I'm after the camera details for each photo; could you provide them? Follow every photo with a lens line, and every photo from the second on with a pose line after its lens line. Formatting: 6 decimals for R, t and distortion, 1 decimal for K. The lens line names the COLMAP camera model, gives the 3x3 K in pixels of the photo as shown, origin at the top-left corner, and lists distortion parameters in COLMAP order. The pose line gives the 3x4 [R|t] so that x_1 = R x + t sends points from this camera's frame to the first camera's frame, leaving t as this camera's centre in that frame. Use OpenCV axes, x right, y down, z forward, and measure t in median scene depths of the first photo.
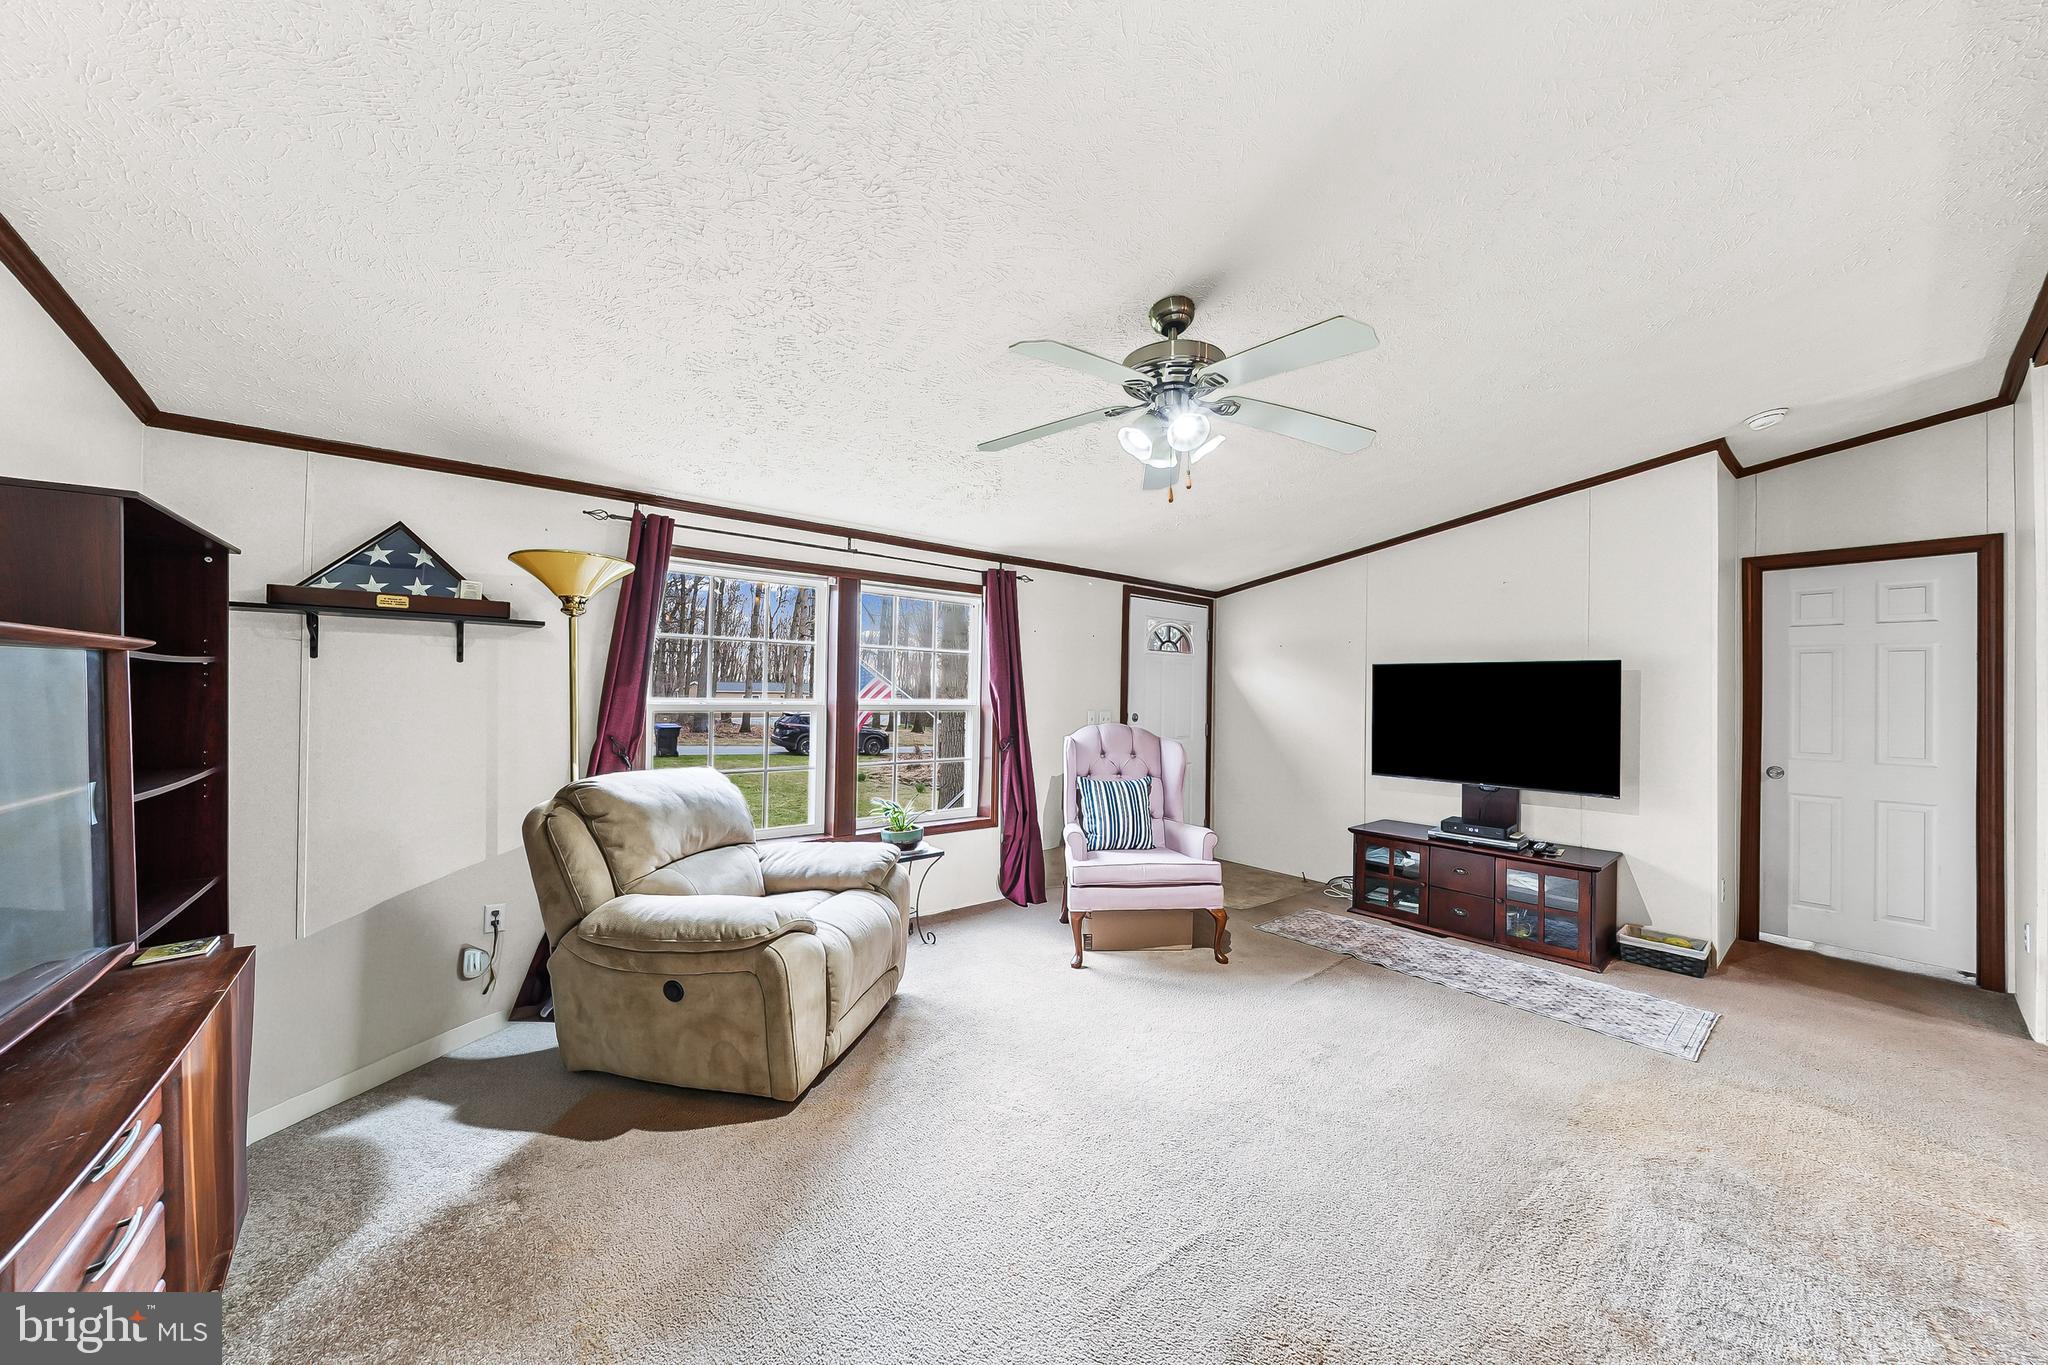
lens RADIAL K [[707.6, 0, 1057.7], [0, 707.6, 693.6], [0, 0, 1]] dist [-0.010633, 0.000210]
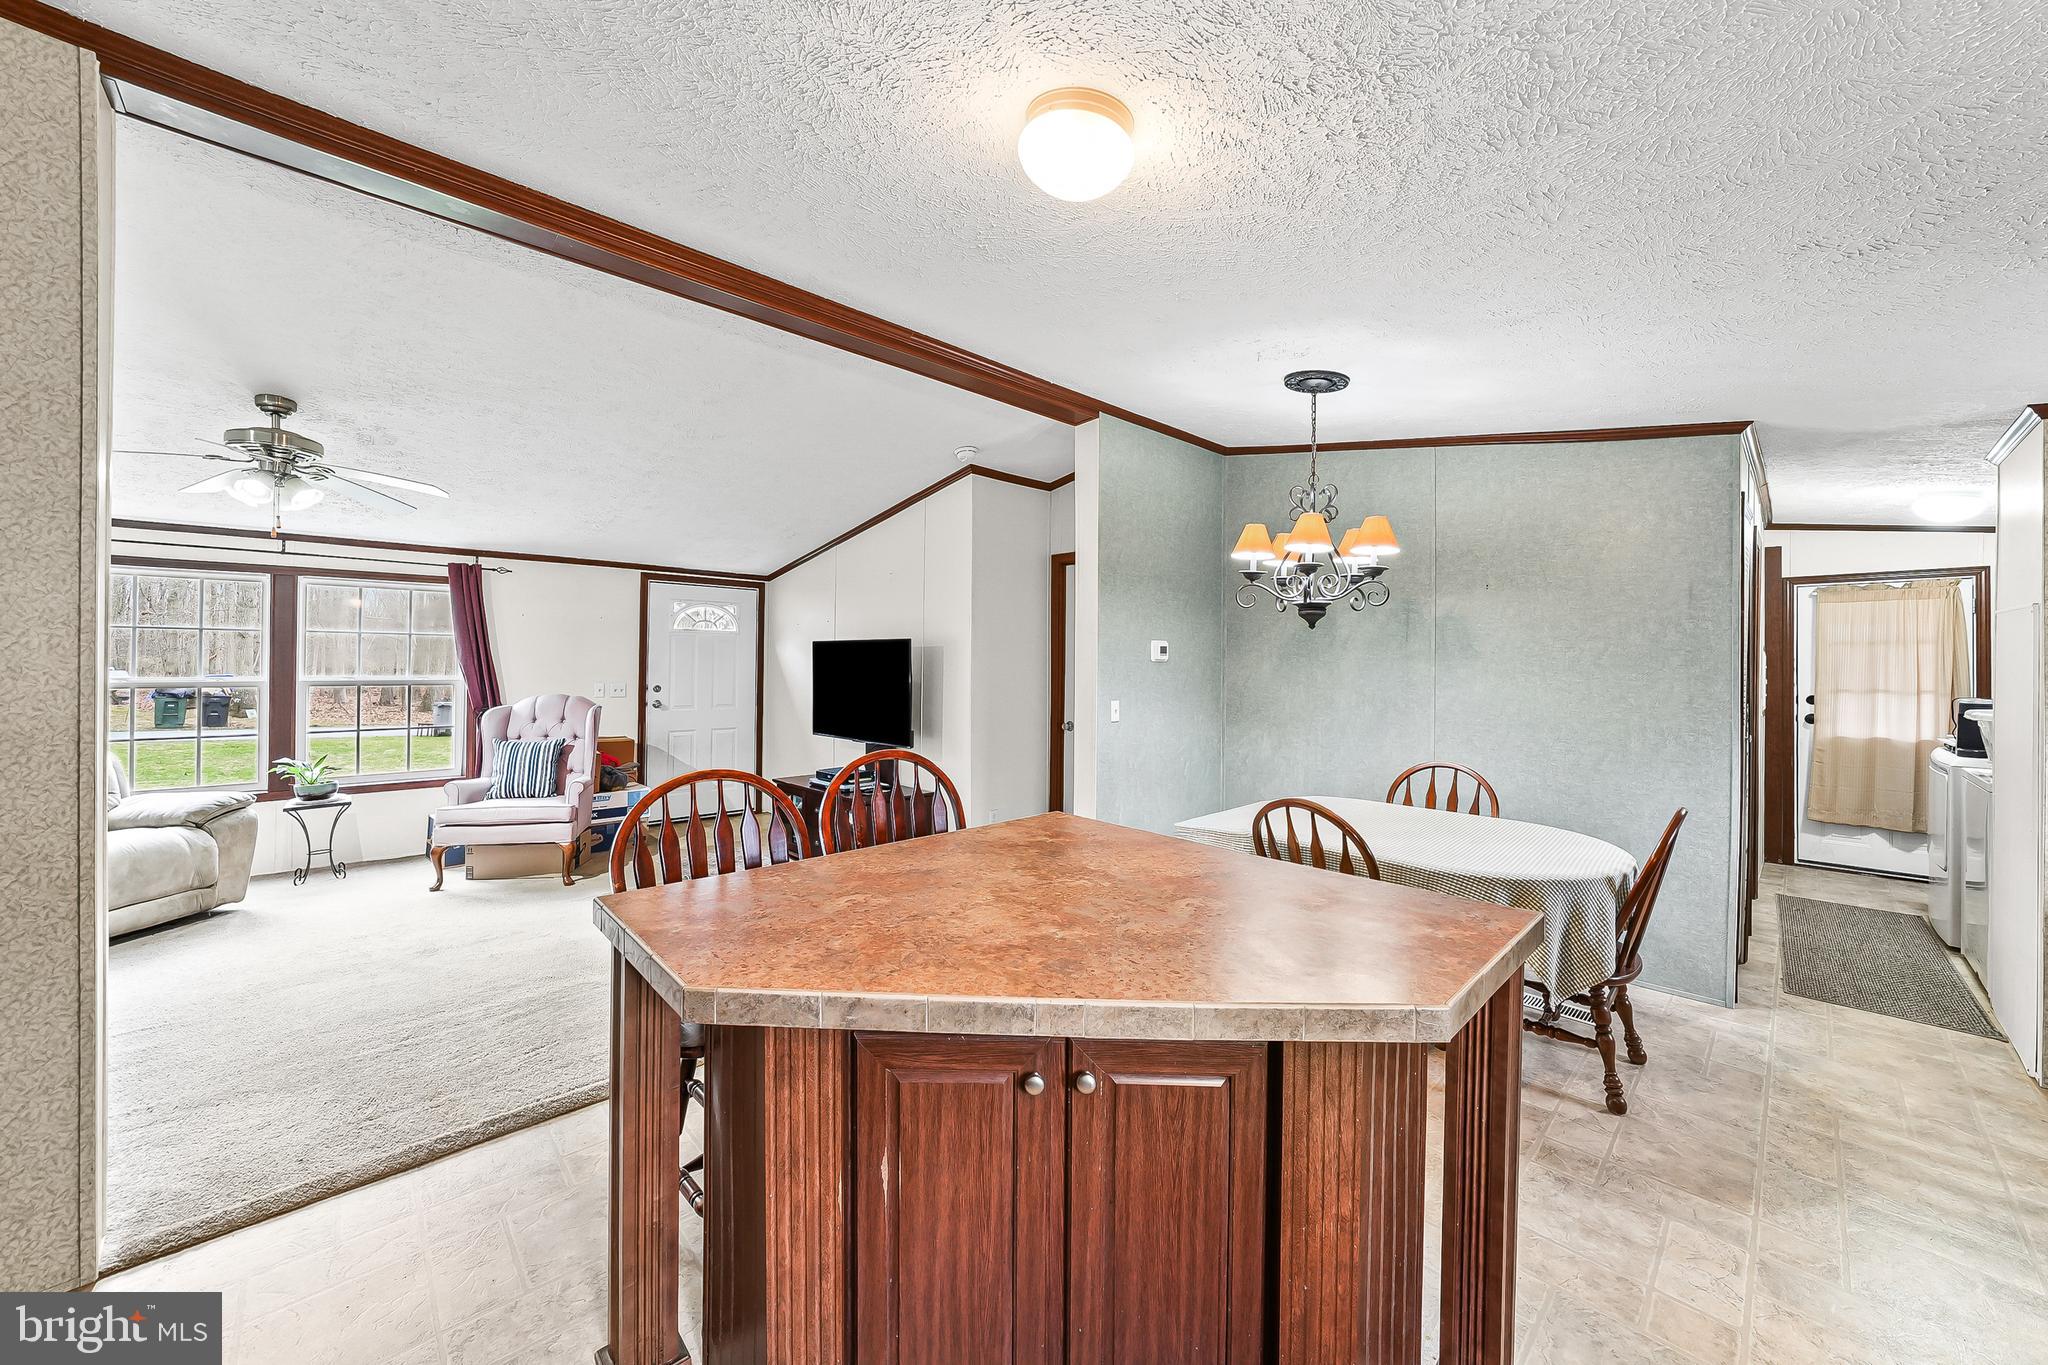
lens RADIAL K [[745.1, 0, 1036.5], [0, 745.1, 667.1], [0, 0, 1]] dist [-0.002666, -0.000289]
pose [[0.998592, -0.009912, 0.052121, 0.843329], [0.009573, 0.999931, 0.006744, -0.003620], [-0.052185, -0.006235, 0.998618, -0.295579]]
